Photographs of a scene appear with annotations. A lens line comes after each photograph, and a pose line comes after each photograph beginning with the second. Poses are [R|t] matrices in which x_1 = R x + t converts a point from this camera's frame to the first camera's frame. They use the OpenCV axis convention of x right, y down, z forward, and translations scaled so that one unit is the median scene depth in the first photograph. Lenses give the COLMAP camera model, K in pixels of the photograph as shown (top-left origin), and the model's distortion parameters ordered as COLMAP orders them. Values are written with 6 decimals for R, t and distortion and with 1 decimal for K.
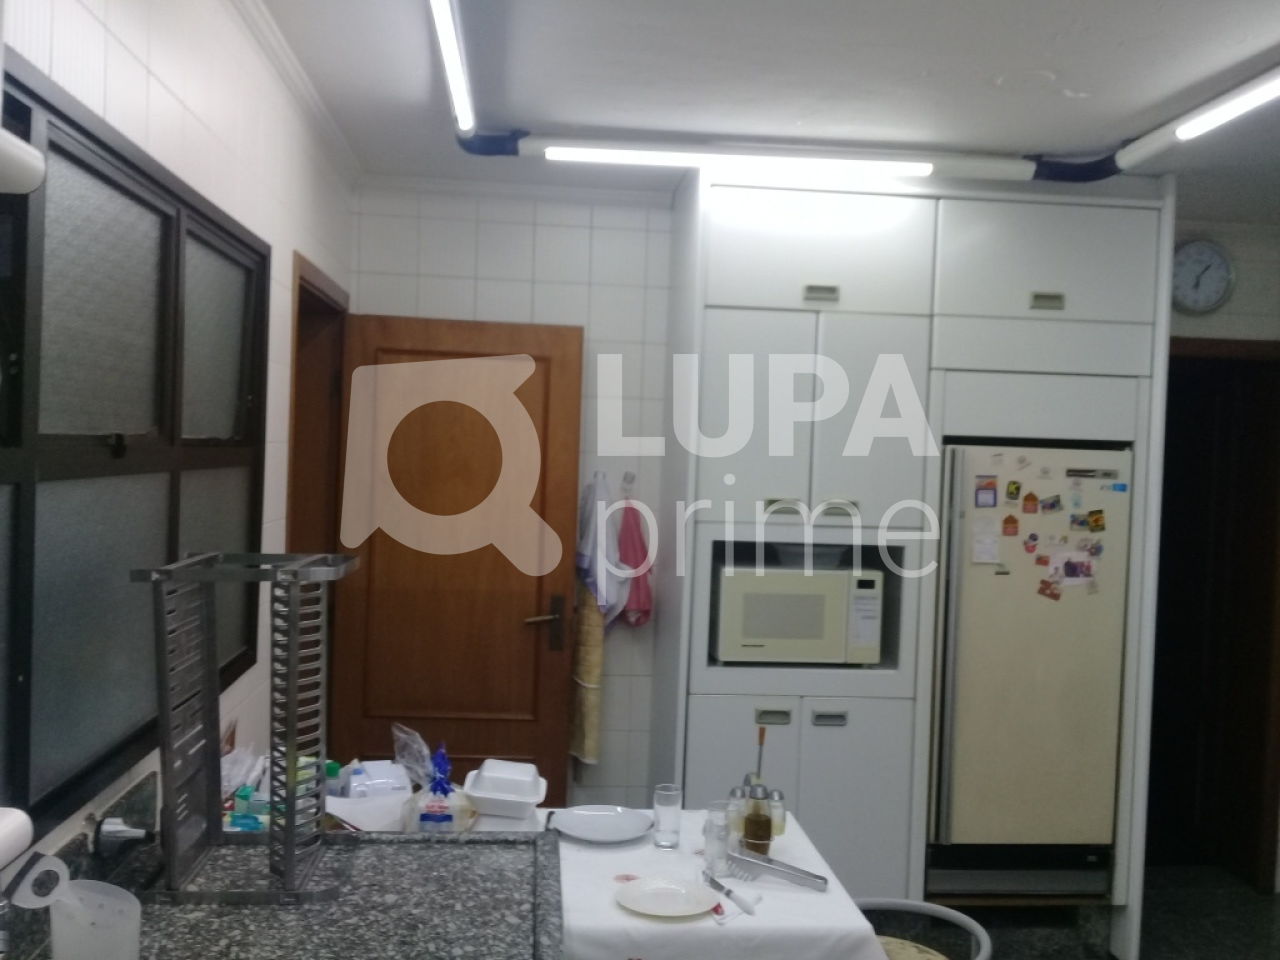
lens RADIAL K [[1198.1, 0, 637.5], [0, 1198.1, 480.0], [0, 0, 1]] dist [0.012033, 0.000000]
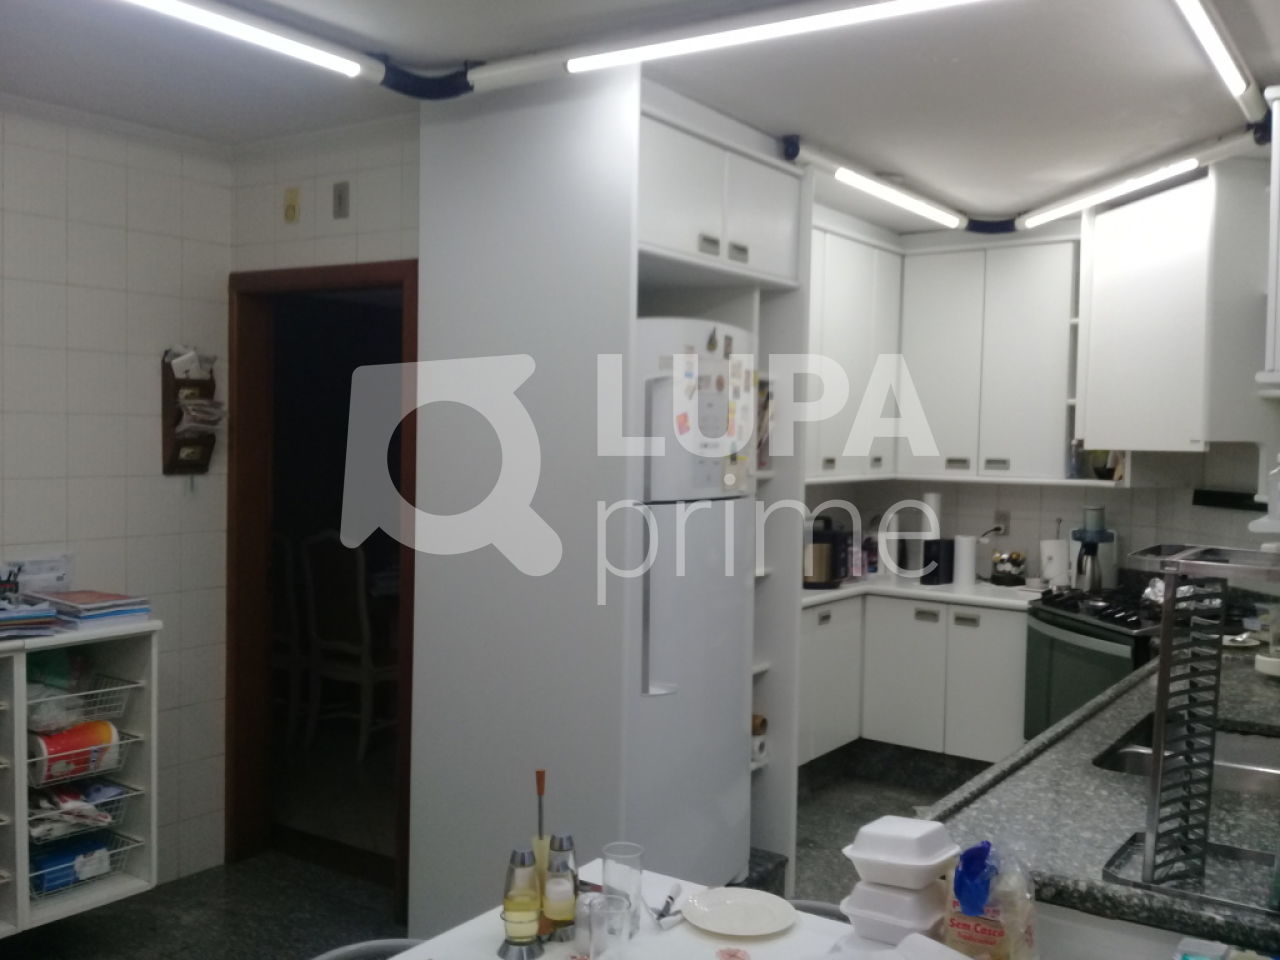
lens RADIAL K [[1198.1, 0, 637.6], [0, 1198.1, 478.8], [0, 0, 1]] dist [0.012033, 0.000000]
pose [[-0.768688, -0.079462, 0.634669, -0.582726], [-0.029681, 0.995616, 0.088705, -0.074167], [-0.638935, 0.049349, -0.767676, 2.160230]]
